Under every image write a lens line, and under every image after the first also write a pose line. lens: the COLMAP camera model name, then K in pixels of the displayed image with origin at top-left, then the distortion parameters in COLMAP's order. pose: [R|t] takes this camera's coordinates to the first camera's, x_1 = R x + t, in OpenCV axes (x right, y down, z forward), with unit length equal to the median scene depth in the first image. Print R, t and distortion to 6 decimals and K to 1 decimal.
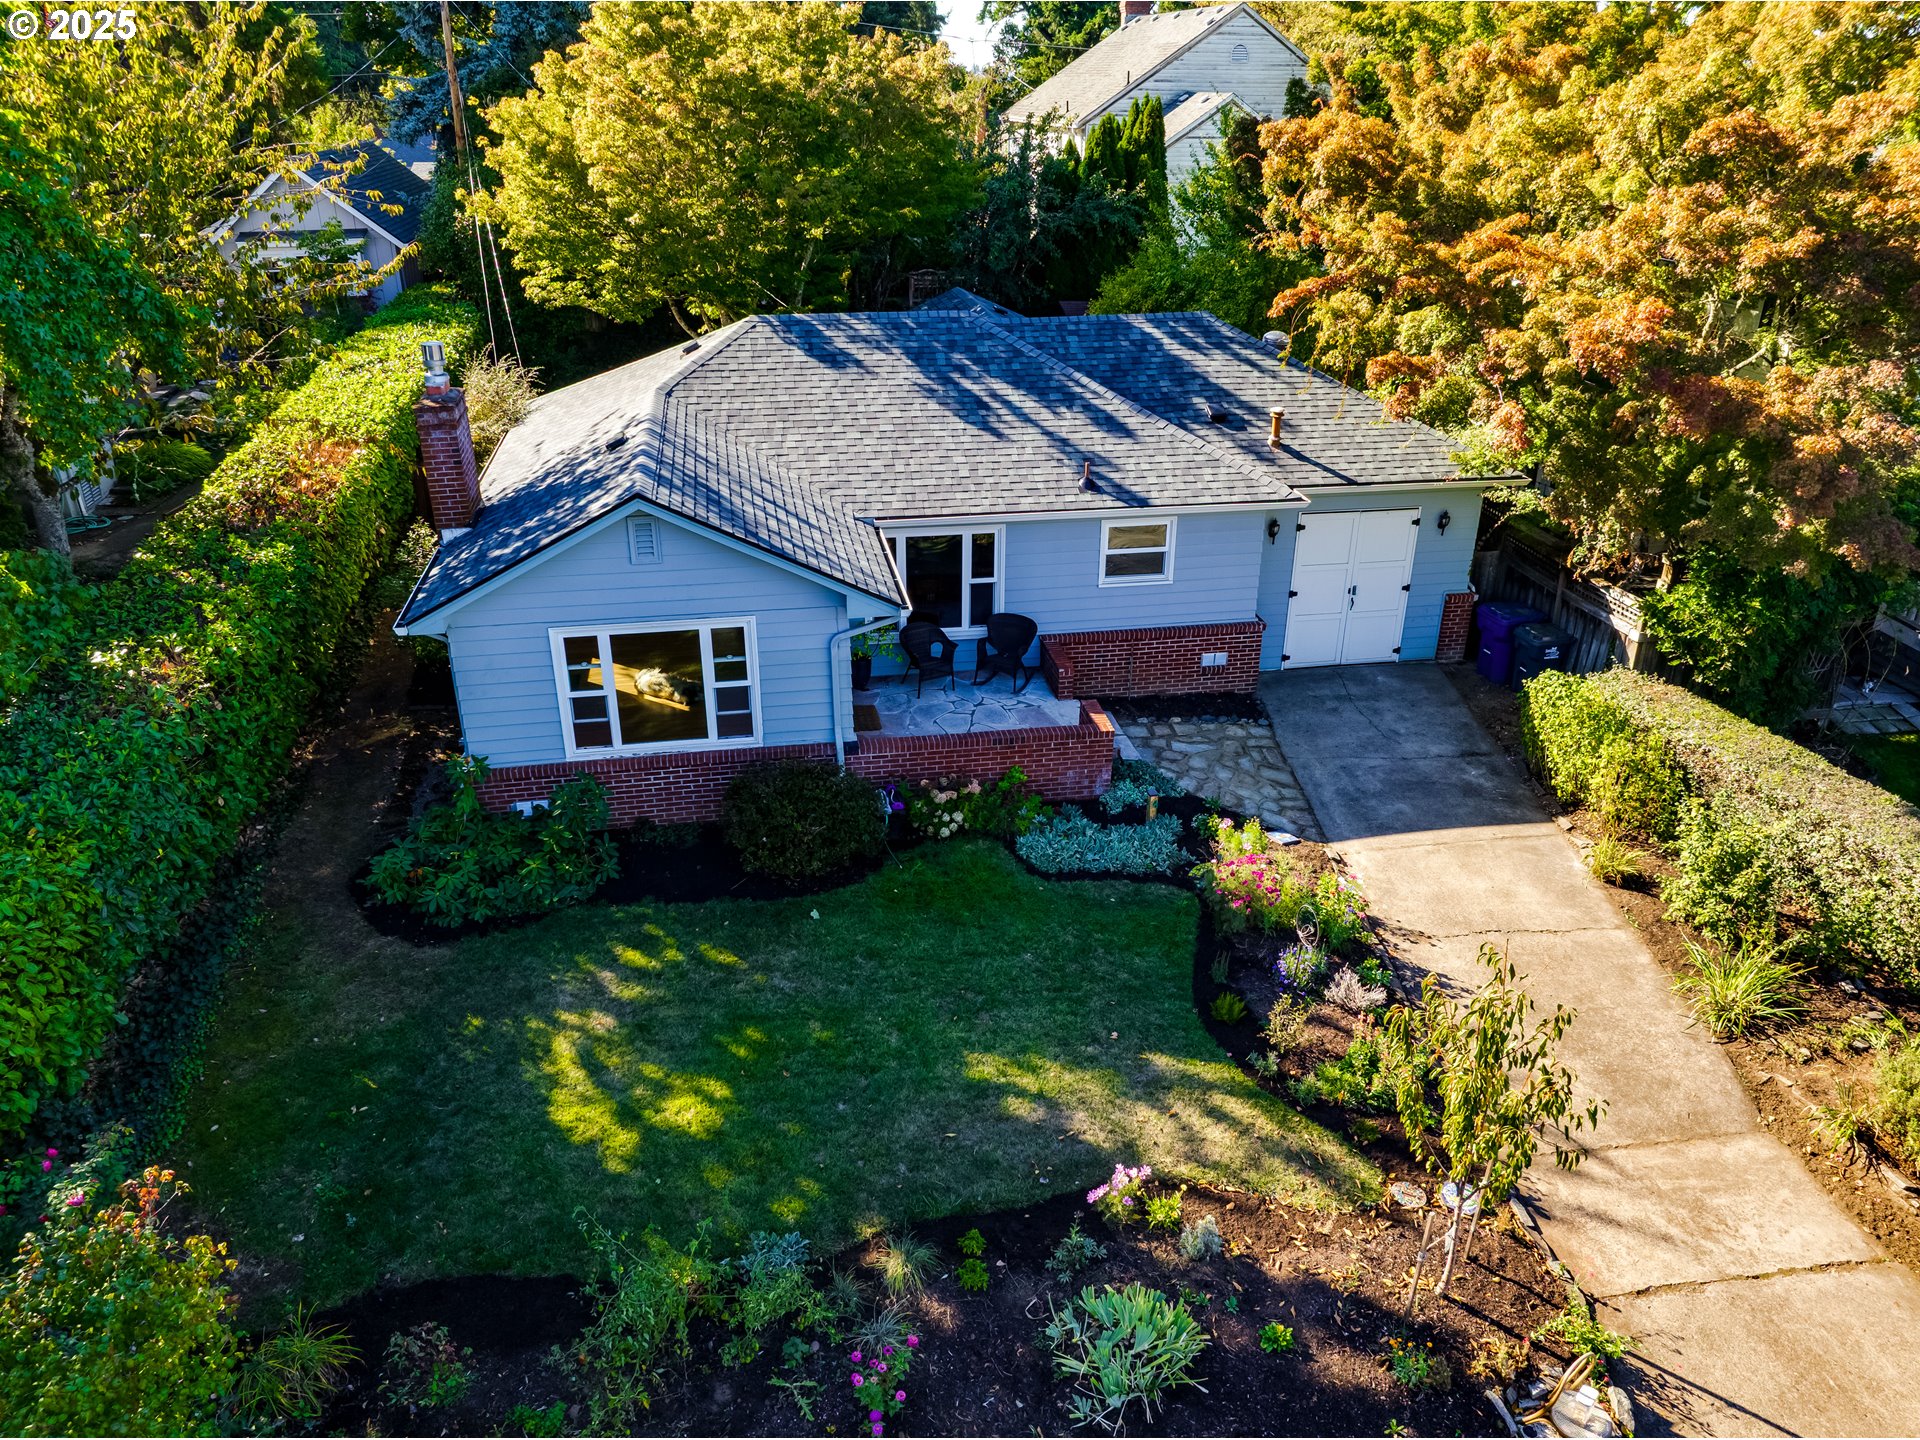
lens RADIAL K [[1412.4, 0, 958.9], [0, 1412.4, 656.0], [0, 0, 1]] dist [-0.025019, -0.004769]
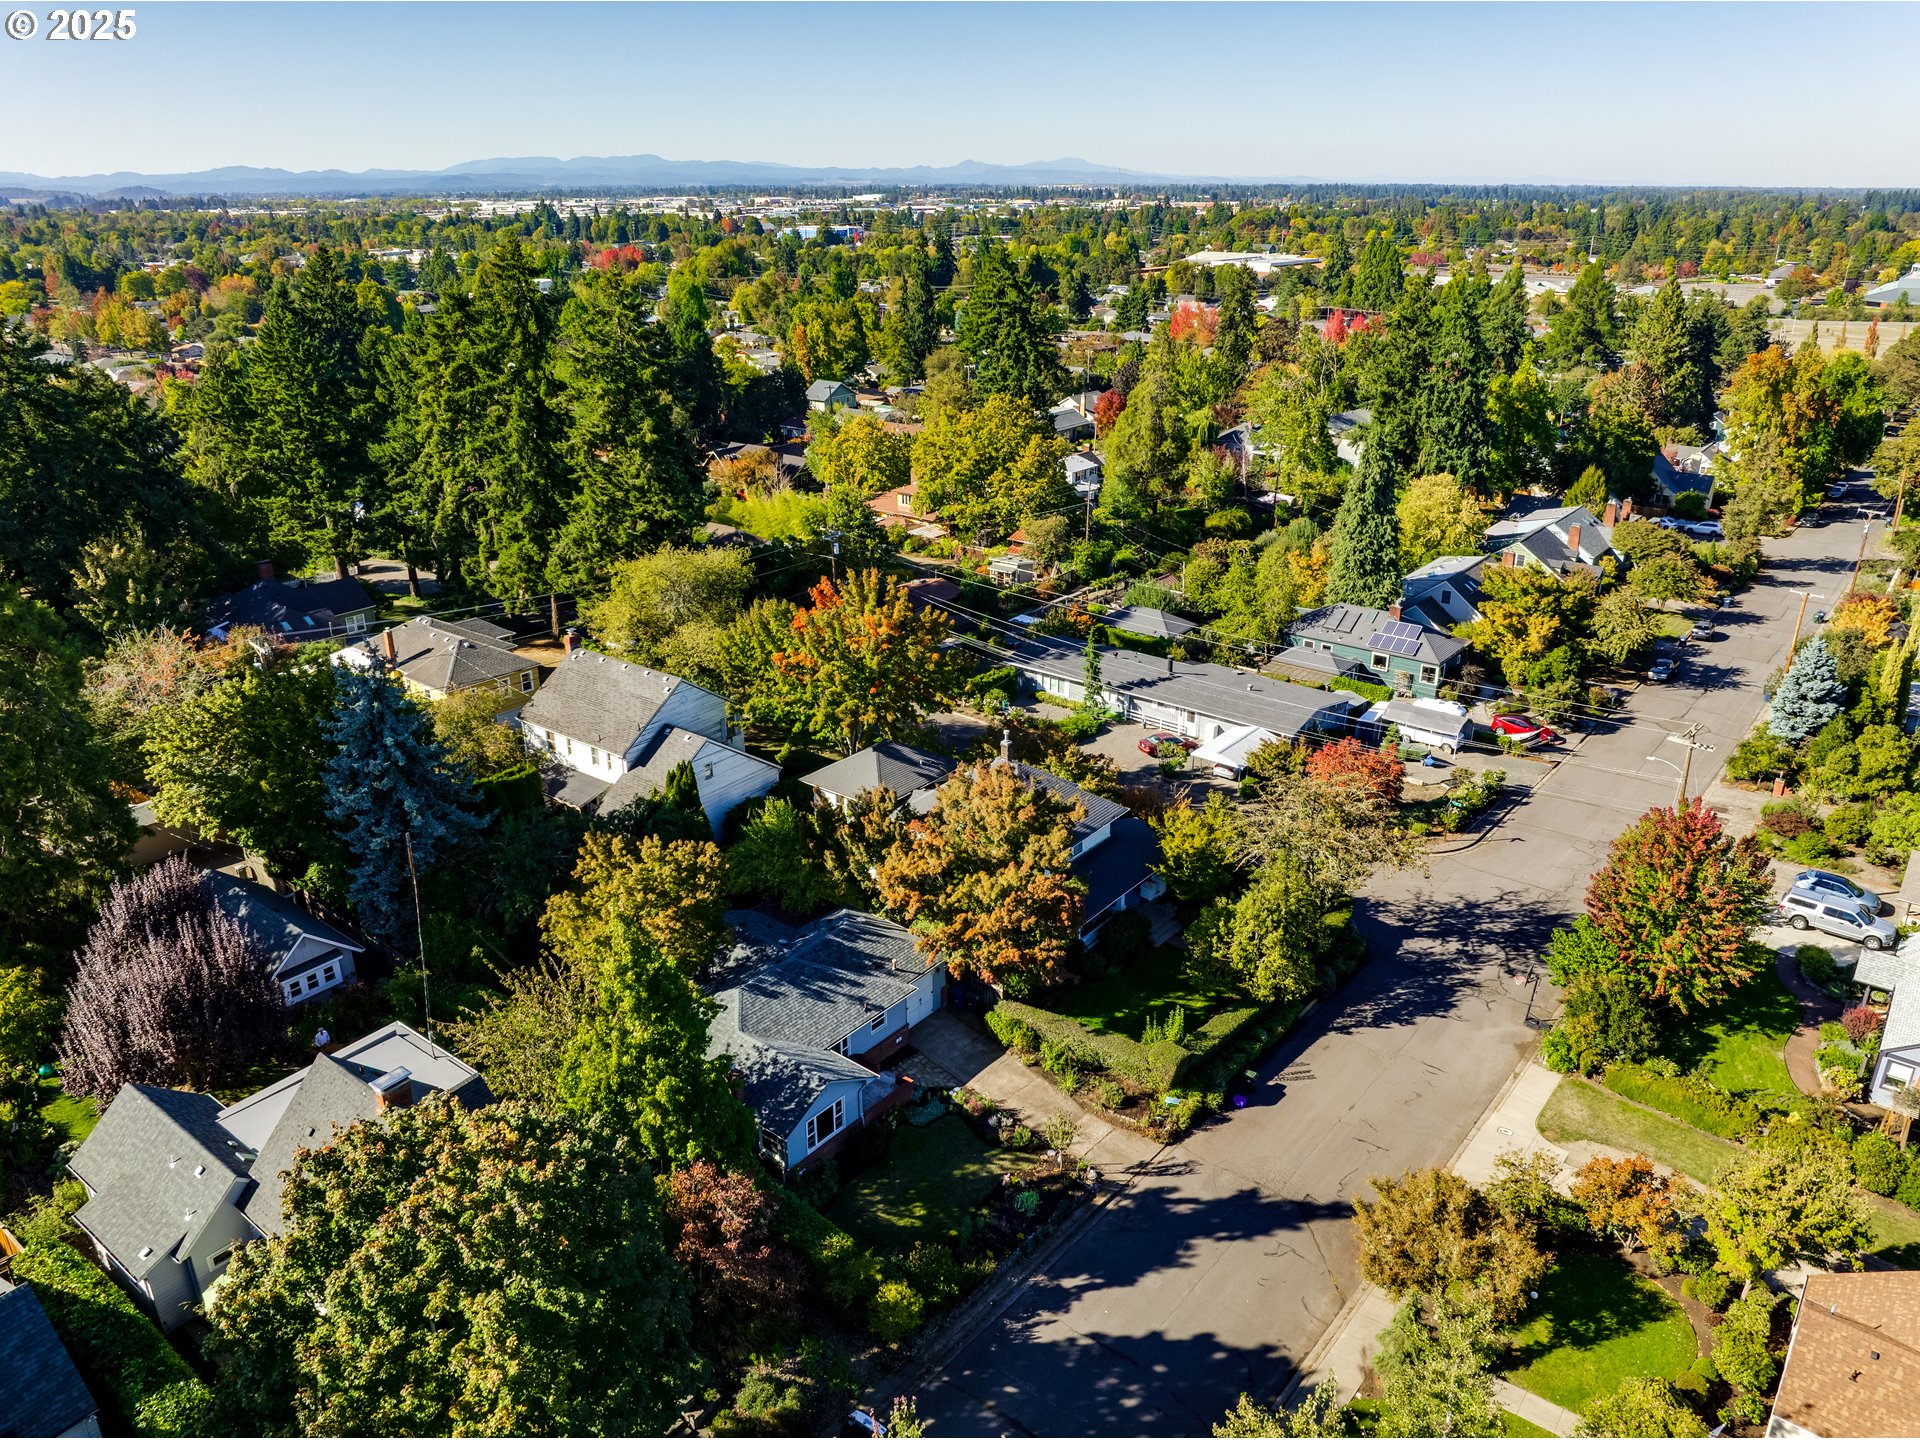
lens RADIAL K [[1412.4, 0, 958.9], [0, 1412.4, 656.0], [0, 0, 1]] dist [-0.025019, -0.004769]
pose [[0.756641, -0.230017, 0.612035, -1.896407], [0.265457, 0.963525, 0.033938, -1.170619], [-0.597517, 0.136790, 0.790102, -2.233923]]
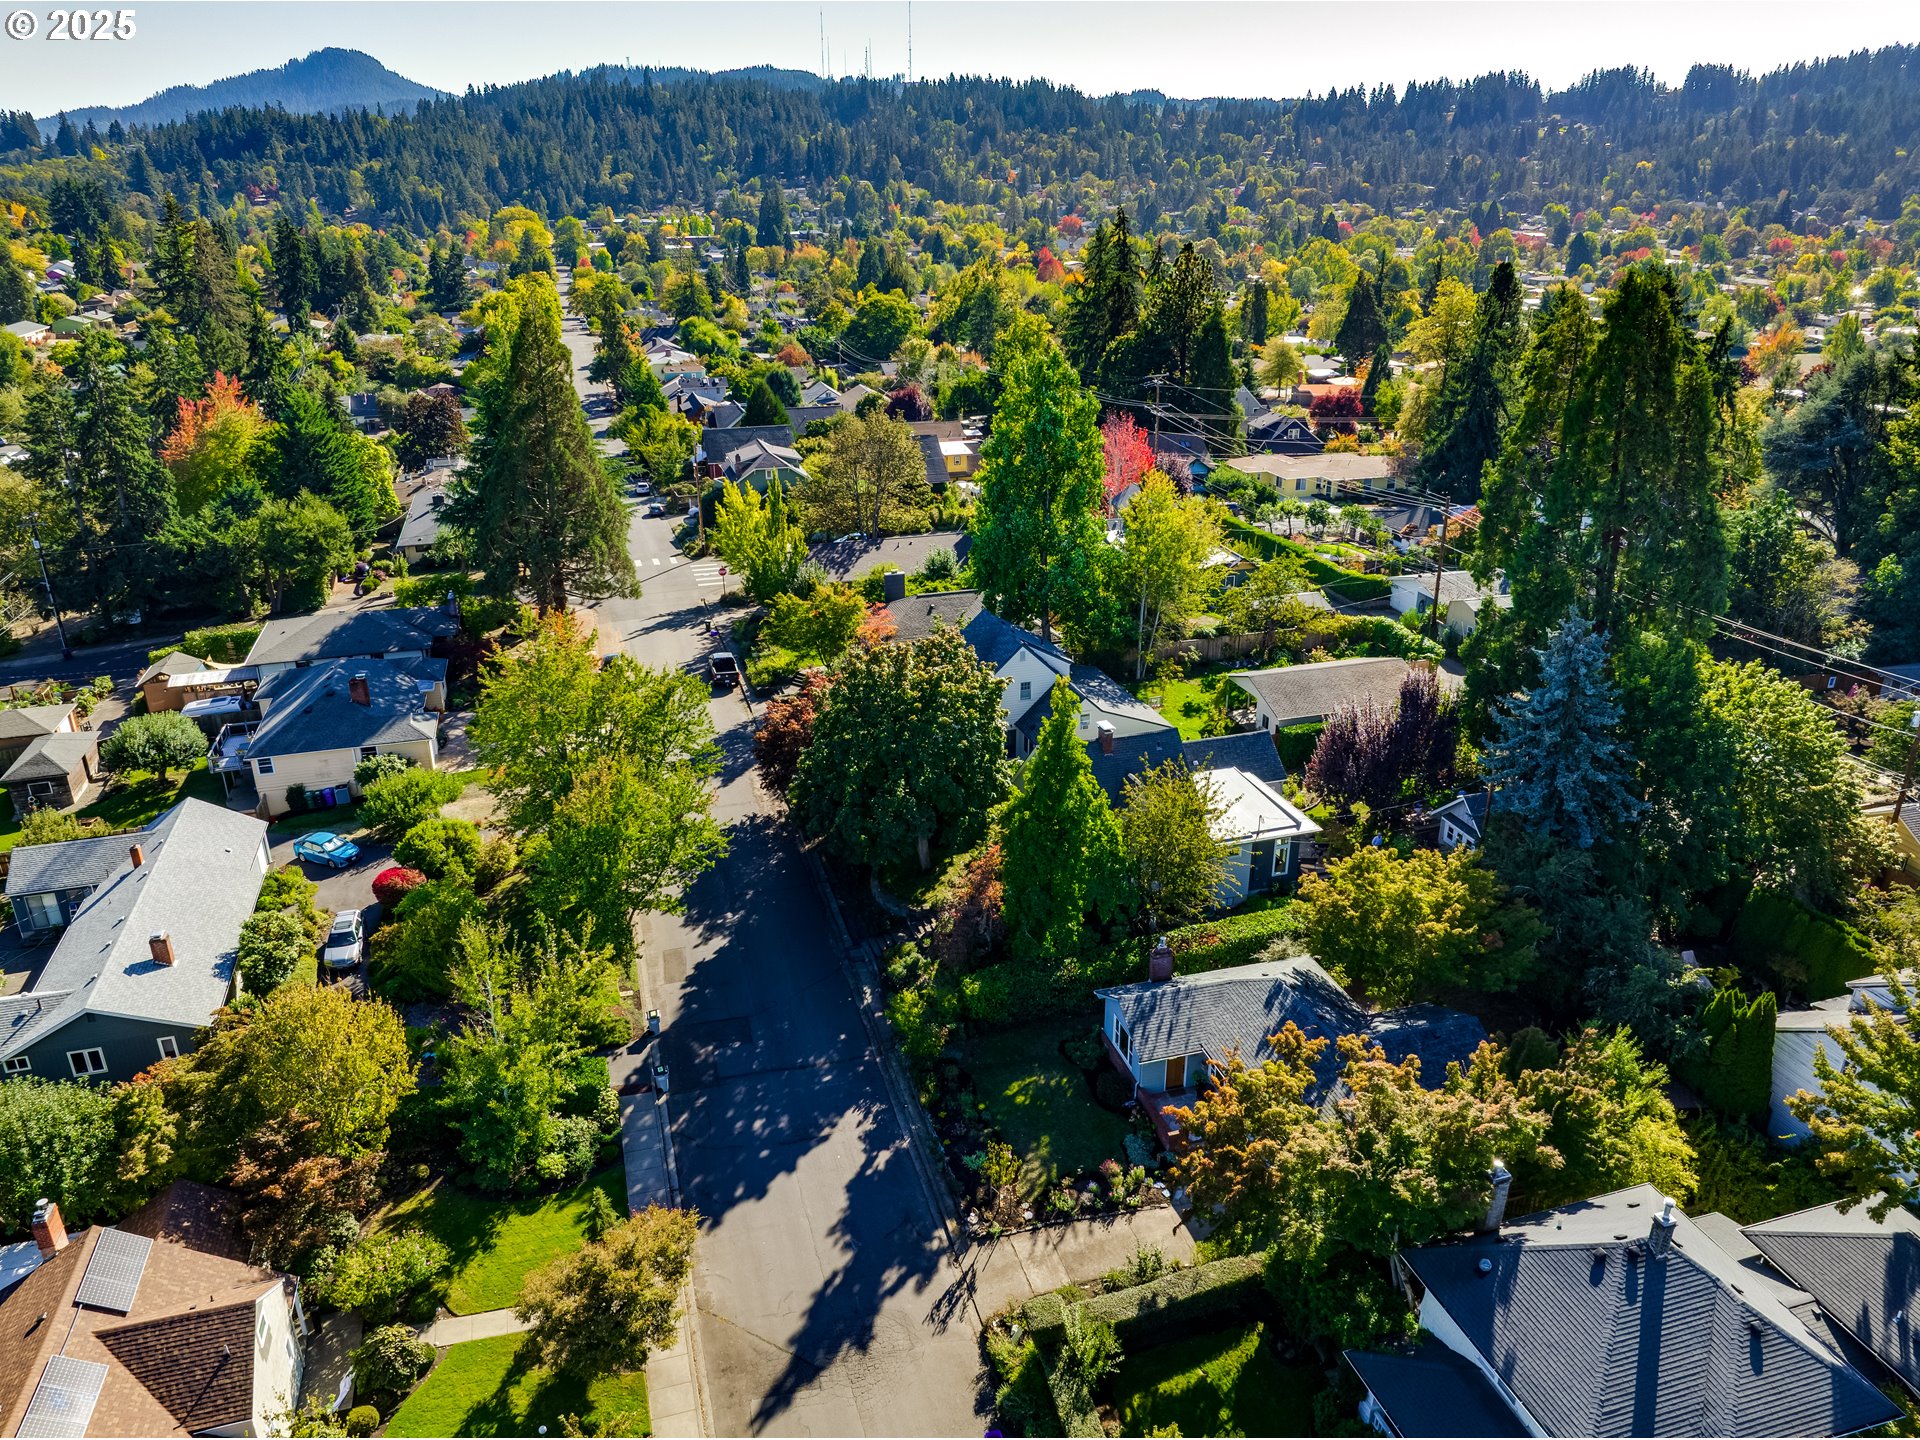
lens RADIAL K [[1300.1, 0, 960.0], [0, 1300.1, 720.0], [0, 0, 1]] dist [0.002894, 0.000770]
pose [[0.108101, 0.372260, -0.921812, 2.765558], [-0.379623, 0.872436, 0.307802, -1.713775], [0.918804, 0.316667, 0.235630, -0.563141]]
